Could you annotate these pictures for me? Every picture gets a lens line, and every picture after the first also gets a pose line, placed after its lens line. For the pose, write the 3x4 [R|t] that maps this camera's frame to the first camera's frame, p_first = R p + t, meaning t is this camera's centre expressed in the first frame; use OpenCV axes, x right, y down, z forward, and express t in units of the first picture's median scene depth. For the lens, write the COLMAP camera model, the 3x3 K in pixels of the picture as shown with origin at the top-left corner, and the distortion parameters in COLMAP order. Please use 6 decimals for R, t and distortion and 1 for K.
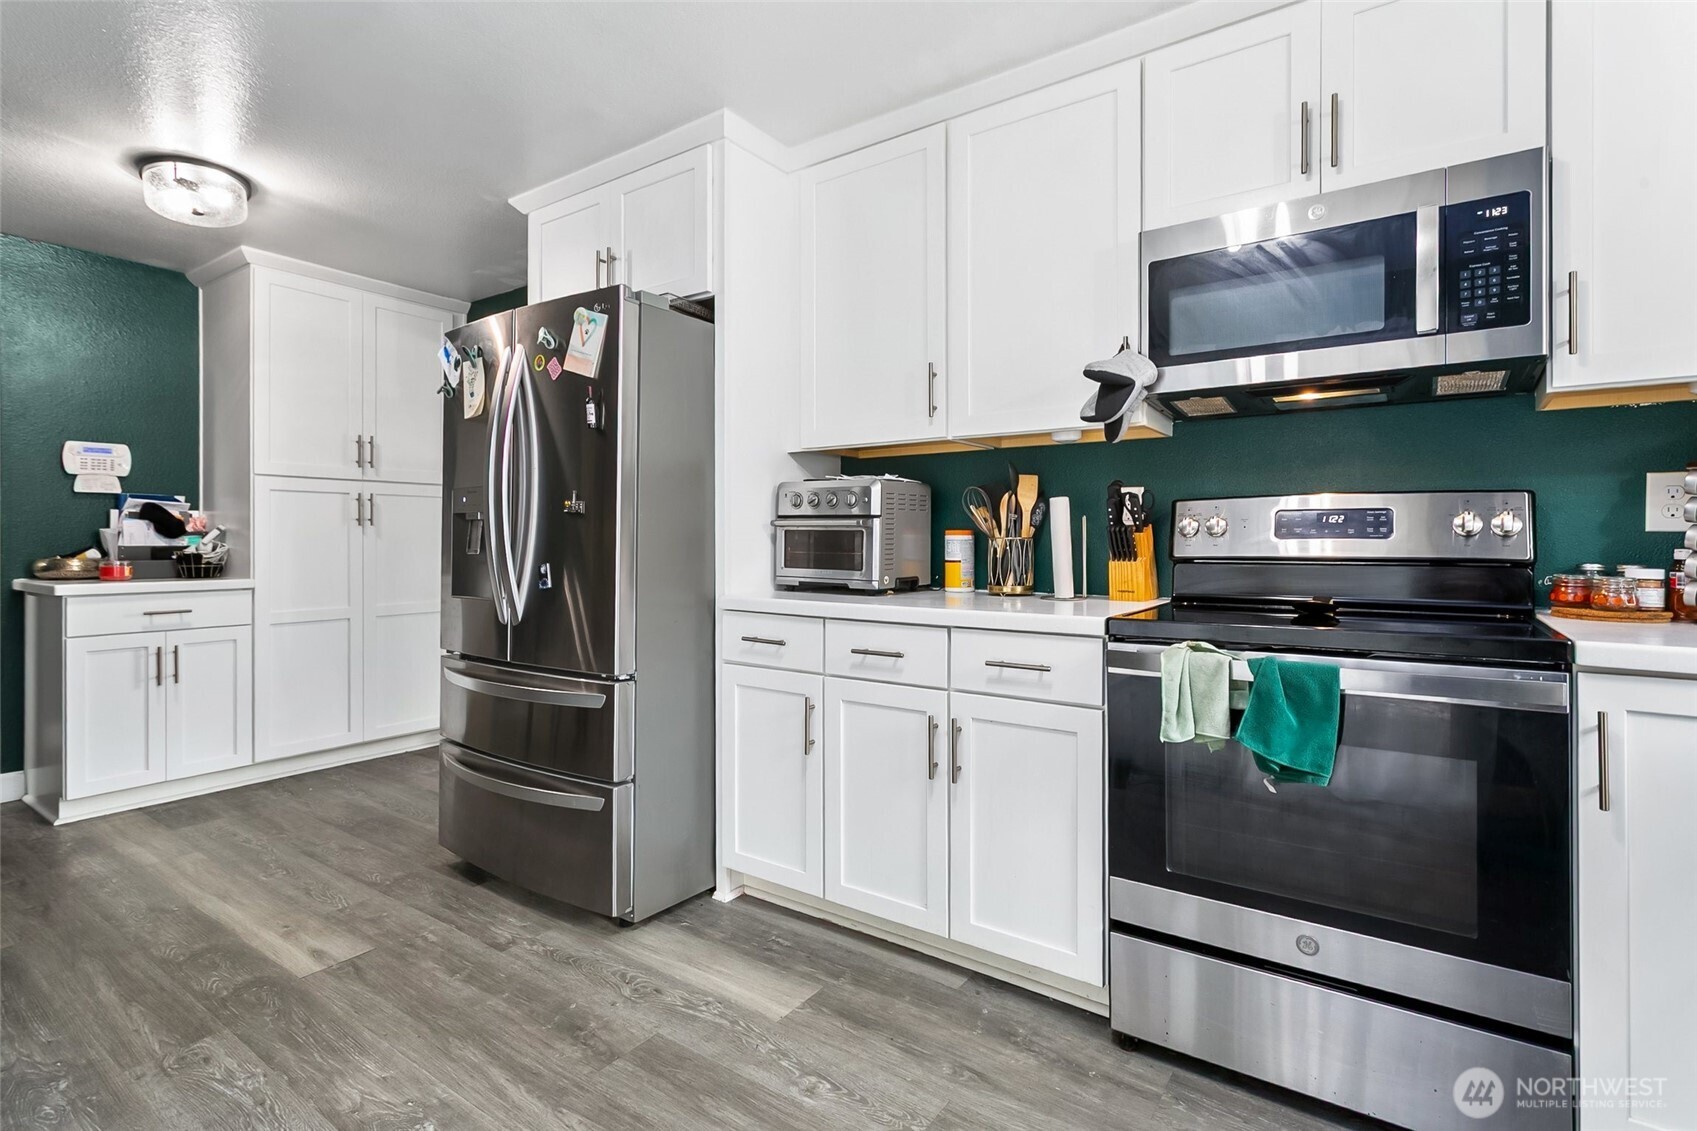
lens RADIAL K [[836.7, 0, 847.7], [0, 836.7, 539.8], [0, 0, 1]] dist [0.005659, -0.000412]
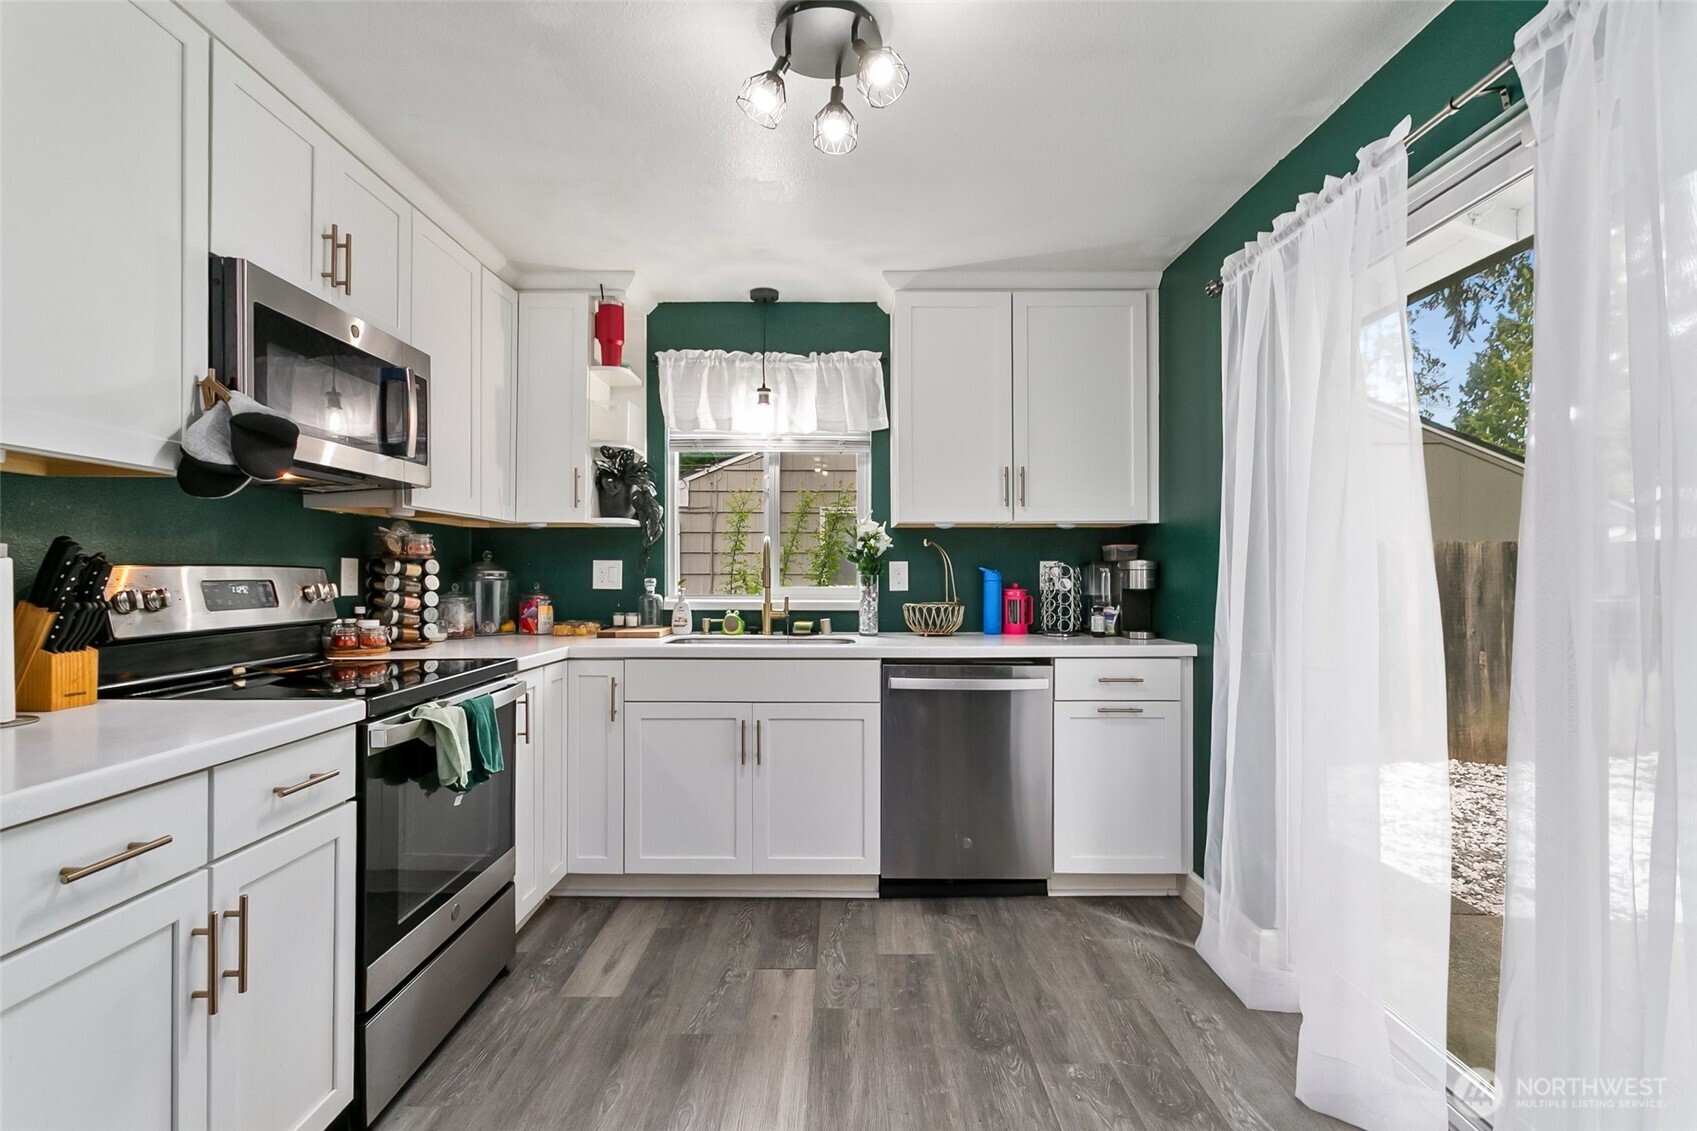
lens RADIAL K [[817.7, 0, 851.3], [0, 817.7, 573.7], [0, 0, 1]] dist [0.002141, 0.001326]
pose [[-0.604195, -0.000351, 0.796837, -0.502640], [0.001379, 0.999998, 0.001486, -0.032862], [-0.796836, 0.001997, -0.604193, 0.736258]]
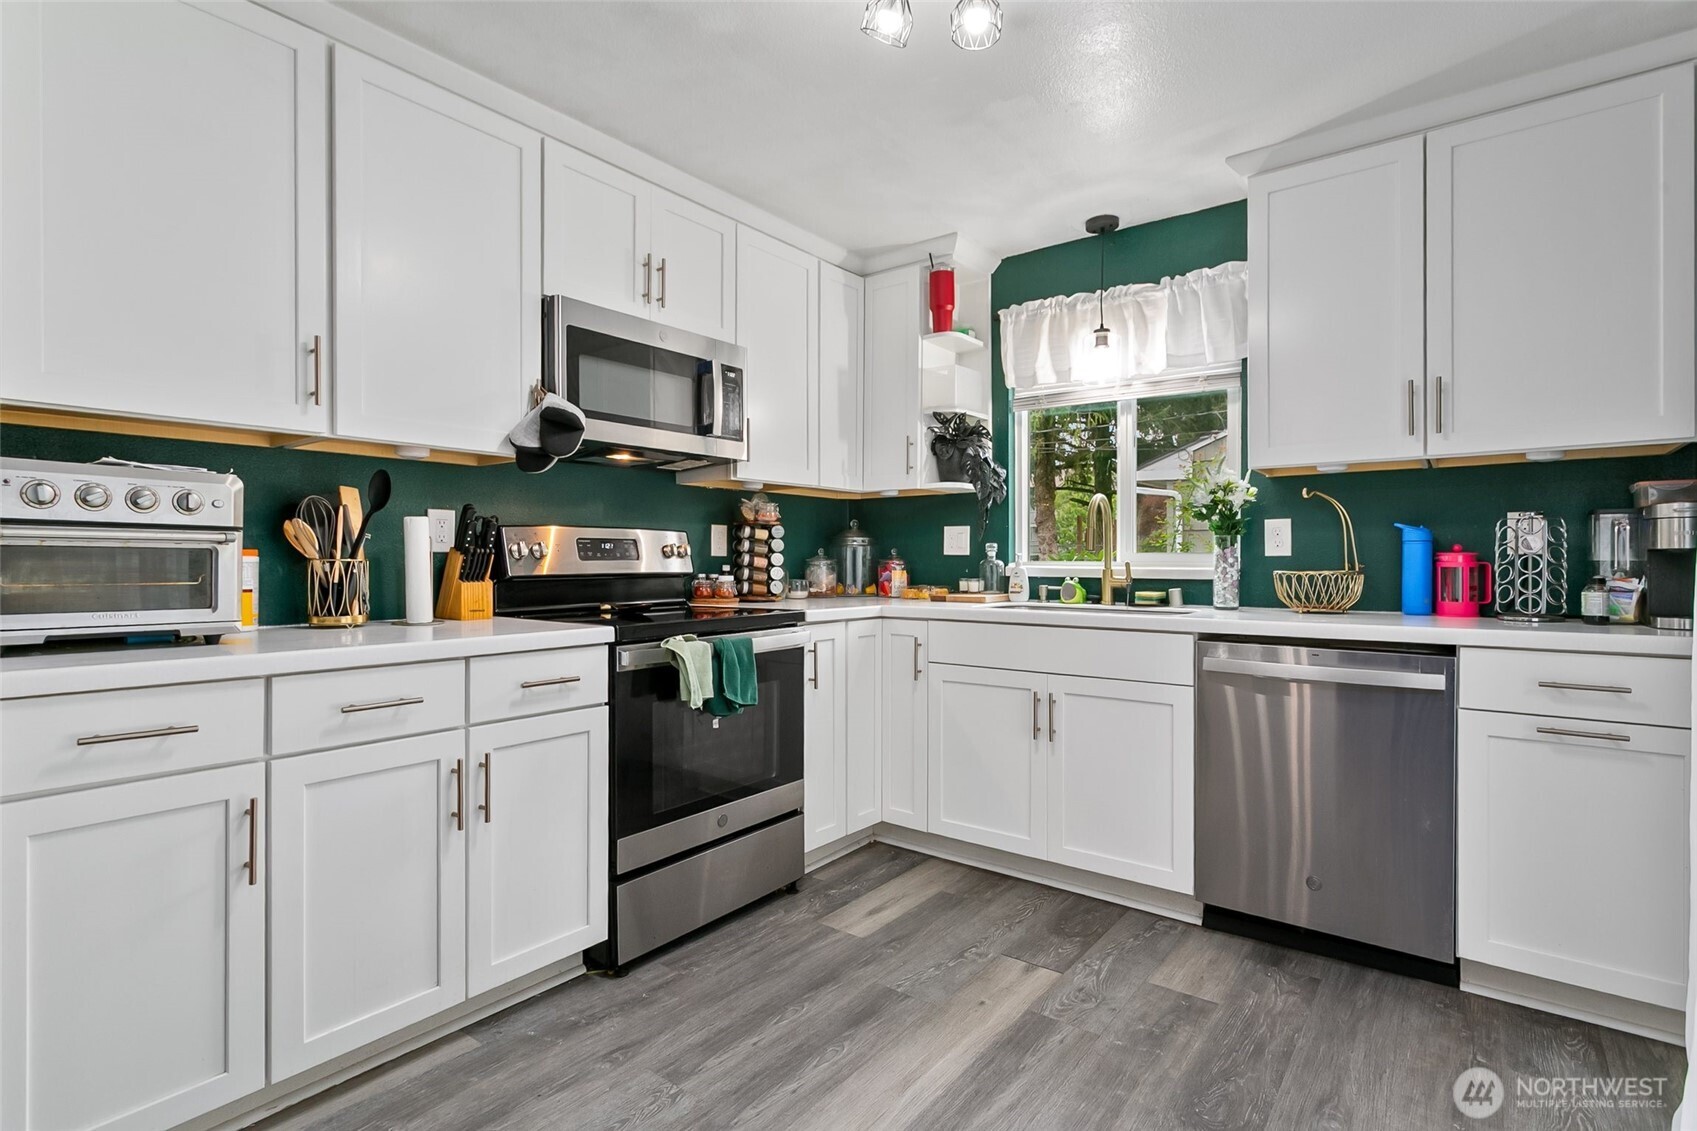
lens RADIAL K [[844.6, 0, 848.5], [0, 844.6, 565.5], [0, 0, 1]] dist [0.002246, 0.001851]
pose [[0.020326, -0.006130, 0.999775, -0.585076], [0.001884, 0.999980, 0.006093, -0.000311], [-0.999792, 0.001760, 0.020337, 0.422100]]
